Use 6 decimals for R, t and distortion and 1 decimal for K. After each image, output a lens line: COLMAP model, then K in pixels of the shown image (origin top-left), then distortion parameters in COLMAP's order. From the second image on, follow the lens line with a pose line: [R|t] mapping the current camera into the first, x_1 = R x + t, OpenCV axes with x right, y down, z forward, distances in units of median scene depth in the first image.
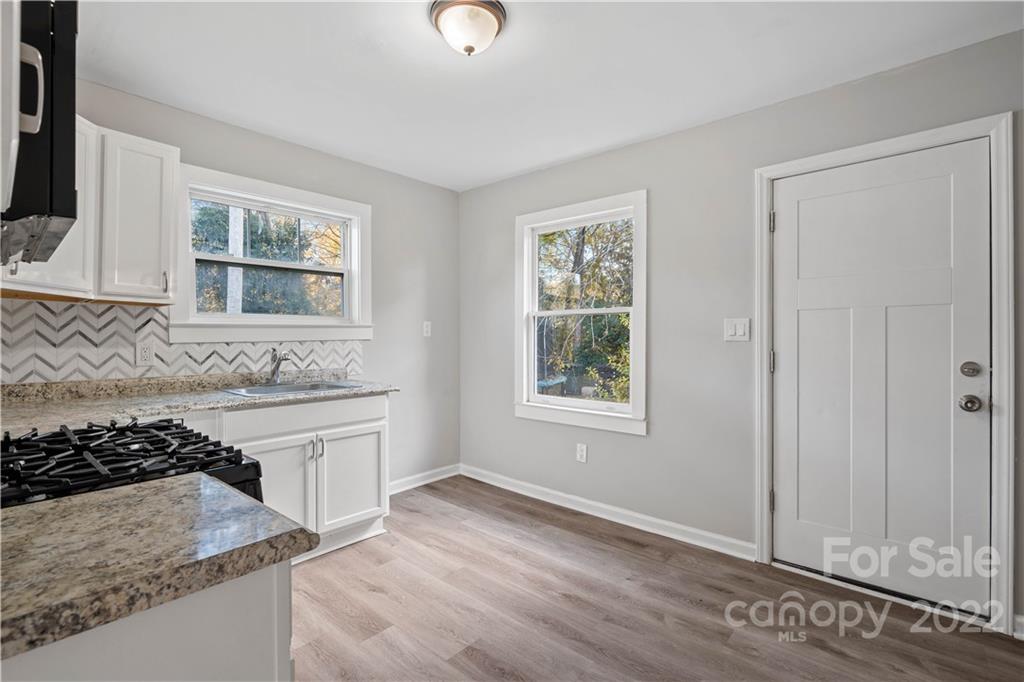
lens RADIAL K [[469.6, 0, 510.2], [0, 469.6, 340.9], [0, 0, 1]] dist [-0.001325, 0.000258]
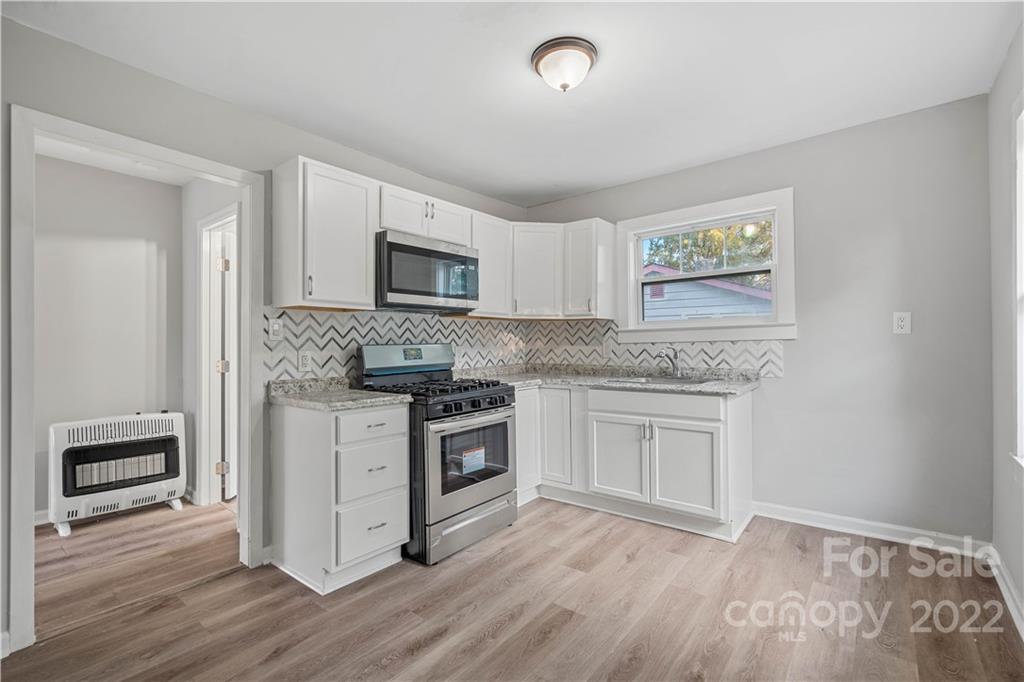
lens RADIAL K [[469.3, 0, 512.1], [0, 469.3, 345.2], [0, 0, 1]] dist [-0.000100, 0.000191]
pose [[0.037659, 0.004618, -0.999280, 0.733596], [0.005302, 0.999974, 0.004821, 0.001868], [0.999277, -0.005480, 0.037634, 0.577478]]
